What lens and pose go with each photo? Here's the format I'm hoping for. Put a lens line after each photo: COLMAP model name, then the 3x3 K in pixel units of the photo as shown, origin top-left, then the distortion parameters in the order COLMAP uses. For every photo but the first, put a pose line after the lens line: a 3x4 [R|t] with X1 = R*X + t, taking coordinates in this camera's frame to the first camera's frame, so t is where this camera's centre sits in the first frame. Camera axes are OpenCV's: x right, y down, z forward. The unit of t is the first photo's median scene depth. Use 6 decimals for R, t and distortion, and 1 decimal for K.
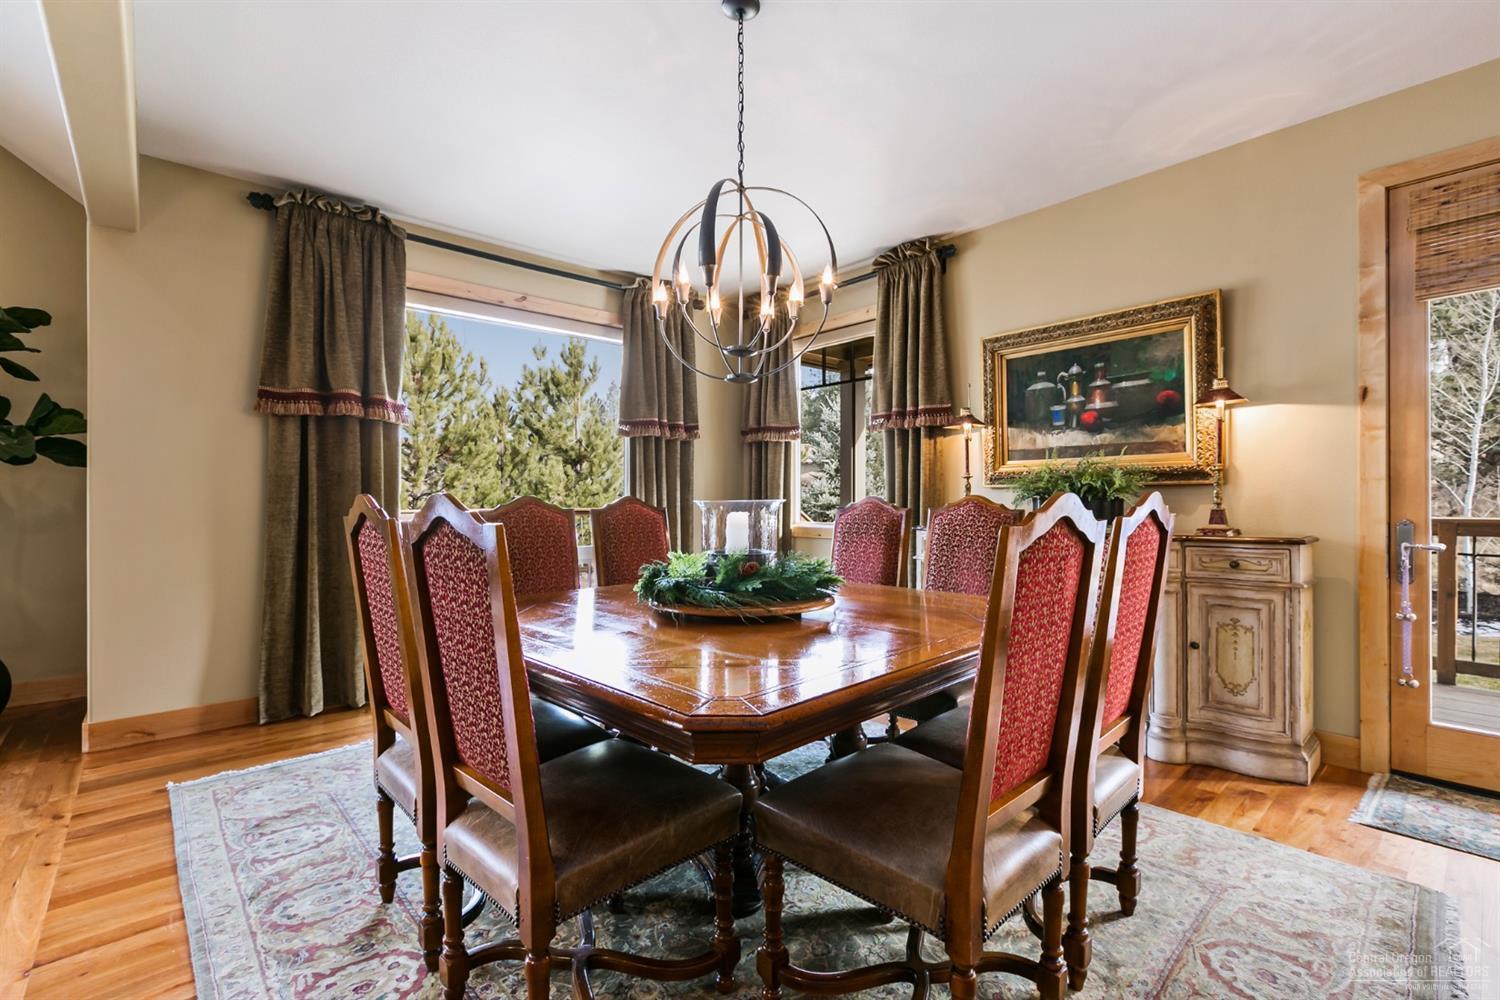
lens RADIAL K [[668.9, 0, 744.6], [0, 668.9, 502.4], [0, 0, 1]] dist [-0.001512, -0.001054]
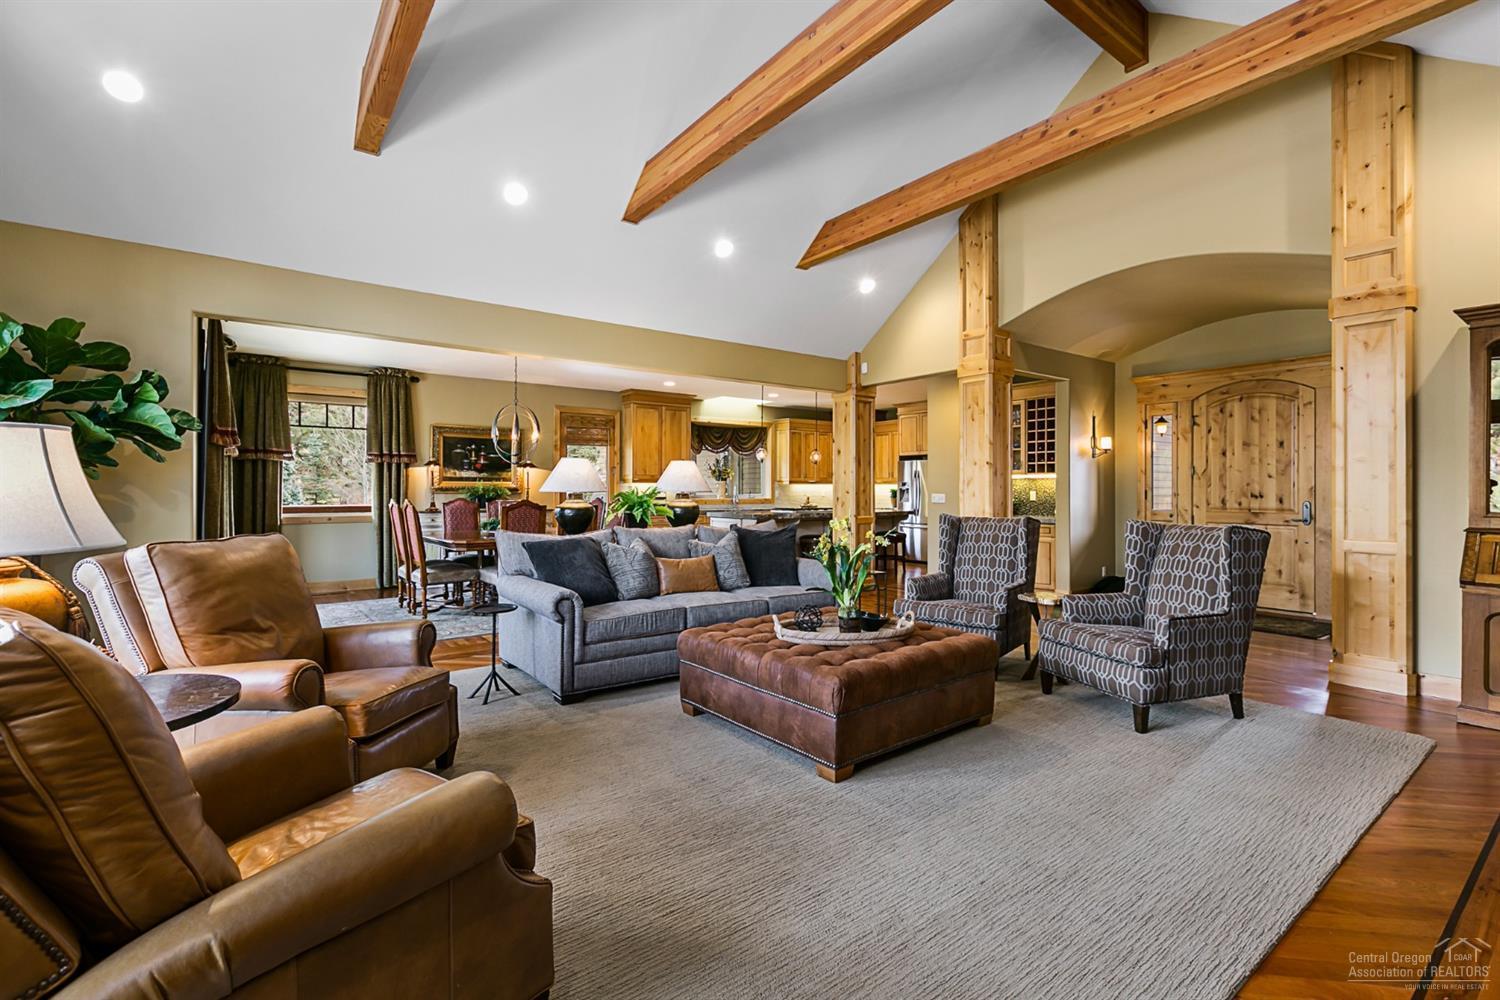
lens RADIAL K [[668.9, 0, 750.3], [0, 668.9, 486.2], [0, 0, 1]] dist [-0.001512, -0.001054]
pose [[0.084130, 0.008692, 0.996417, -1.975018], [0.004023, 0.999951, -0.009062, -0.024136], [-0.996447, 0.004771, 0.084091, -0.251804]]
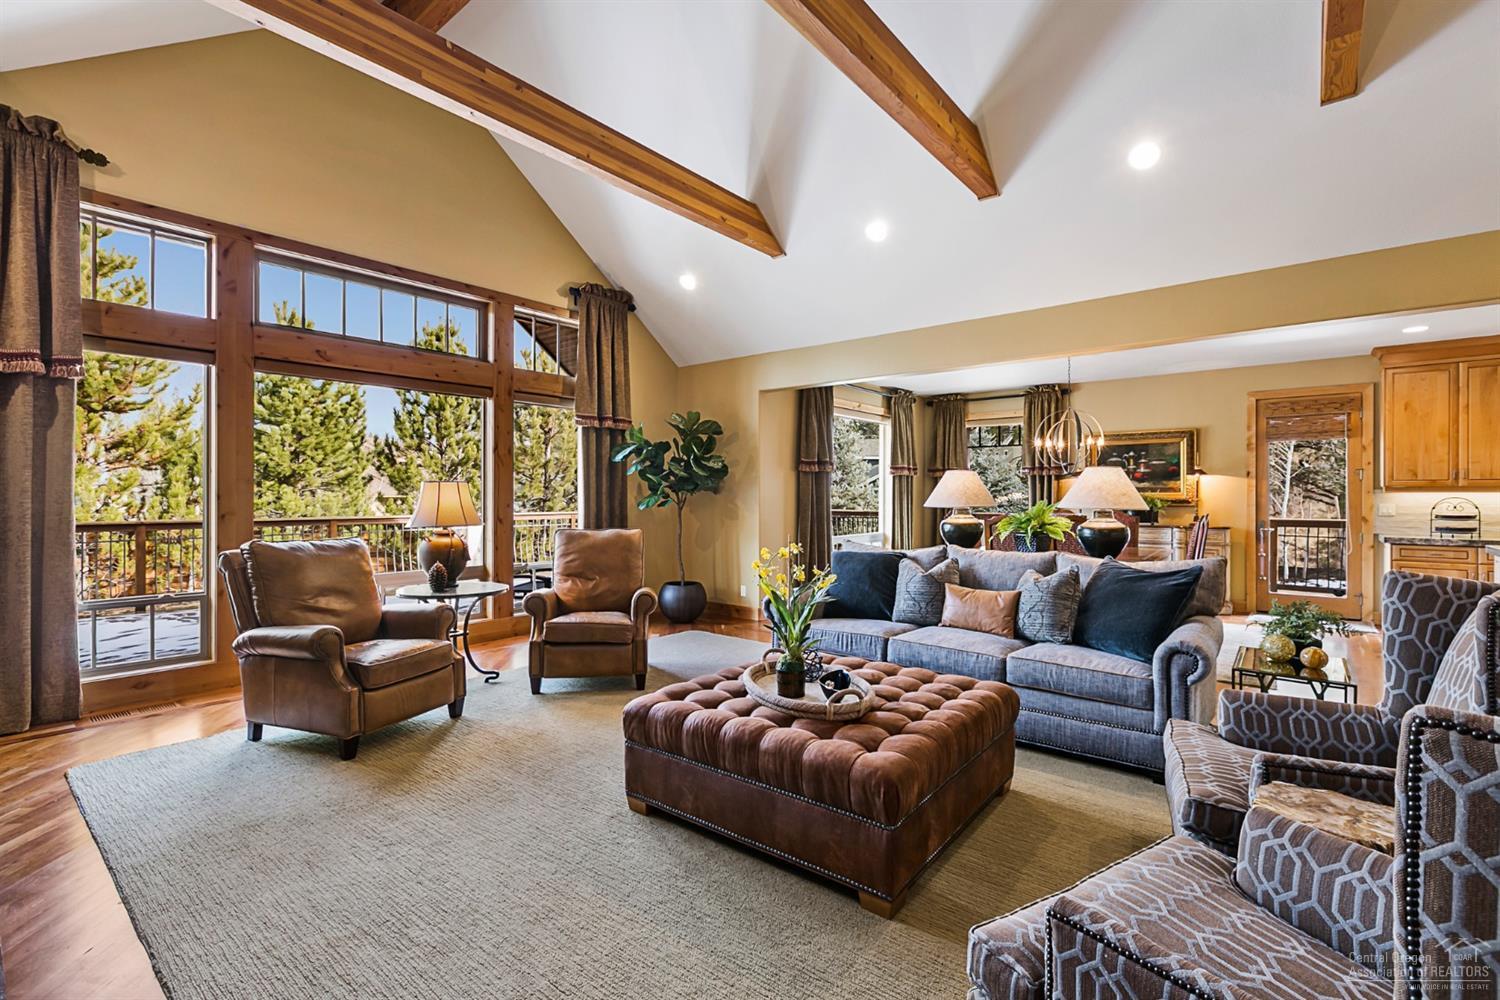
lens RADIAL K [[668.9, 0, 757.9], [0, 668.9, 500.8], [0, 0, 1]] dist [-0.001512, -0.001054]
pose [[0.987772, 0.004011, 0.155854, -1.143925], [-0.004307, 0.999990, 0.001562, -0.038609], [-0.155846, -0.002214, 0.987779, -1.073058]]
